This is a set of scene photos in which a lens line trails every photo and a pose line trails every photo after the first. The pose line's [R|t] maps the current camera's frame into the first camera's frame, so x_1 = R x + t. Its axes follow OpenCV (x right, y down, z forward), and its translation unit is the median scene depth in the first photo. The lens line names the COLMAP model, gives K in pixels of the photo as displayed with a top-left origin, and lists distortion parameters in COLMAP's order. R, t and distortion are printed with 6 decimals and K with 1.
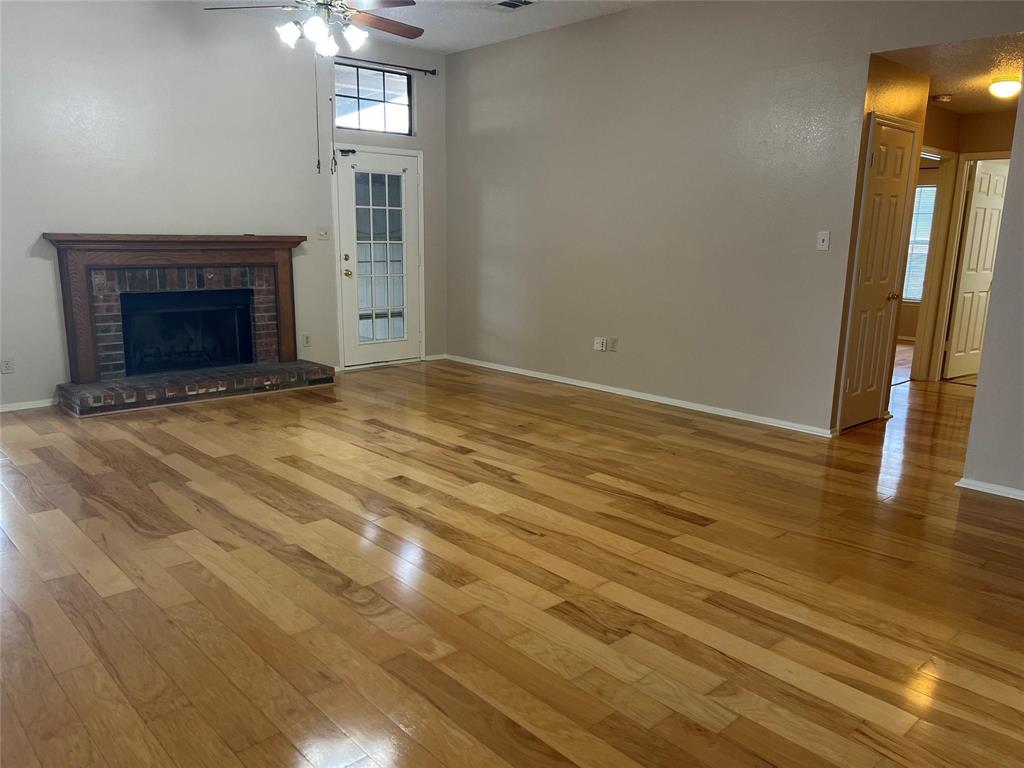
lens RADIAL K [[774.4, 0, 513.5], [0, 774.4, 386.7], [0, 0, 1]] dist [0.056907, -0.063236]
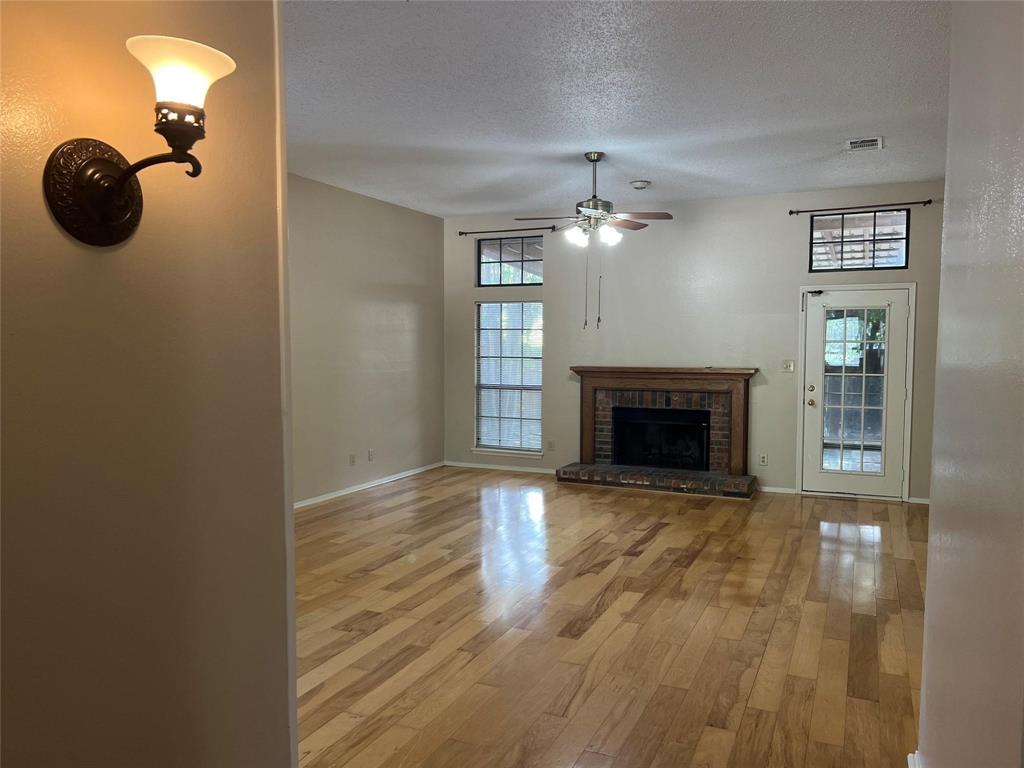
lens RADIAL K [[774.4, 0, 517.5], [0, 774.4, 387.0], [0, 0, 1]] dist [0.056907, -0.063236]
pose [[0.392245, 0.040694, -0.918960, 0.757401], [-0.177588, 0.983577, -0.032245, -0.078086], [0.902555, 0.175844, 0.393030, 0.270430]]
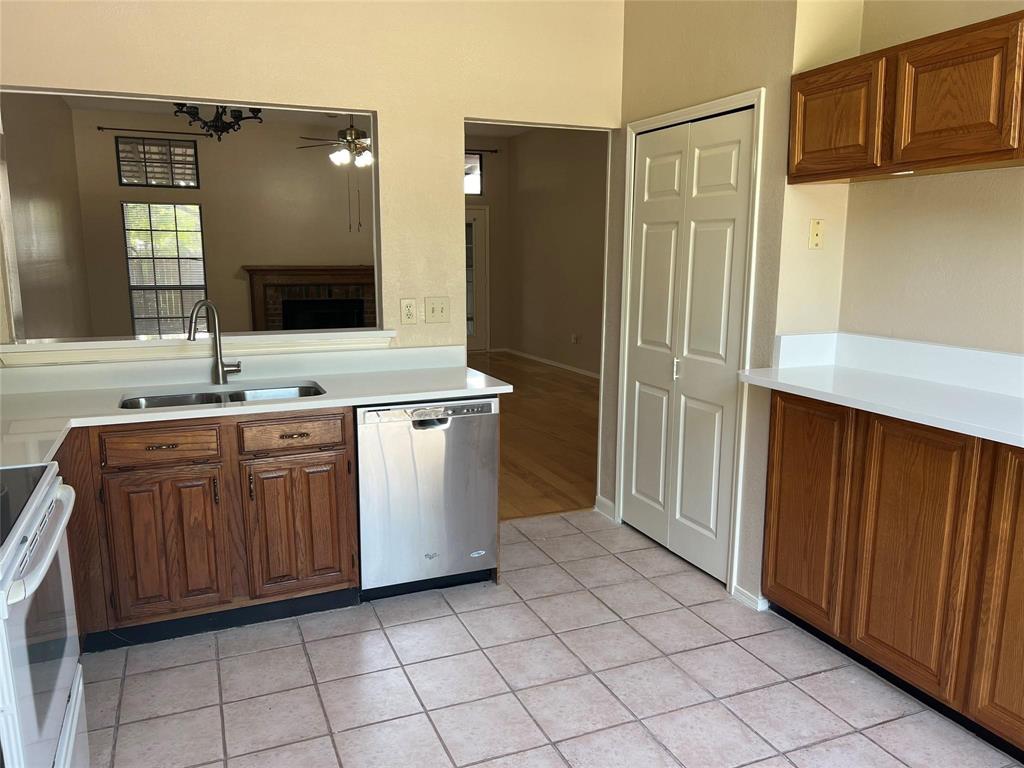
lens RADIAL K [[774.4, 0, 514.9], [0, 774.4, 391.0], [0, 0, 1]] dist [0.056907, -0.063236]
pose [[0.943751, 0.044263, -0.327681, 0.542579], [-0.052721, 0.998465, -0.016972, 0.080124], [0.326427, 0.033293, 0.944636, -0.429752]]
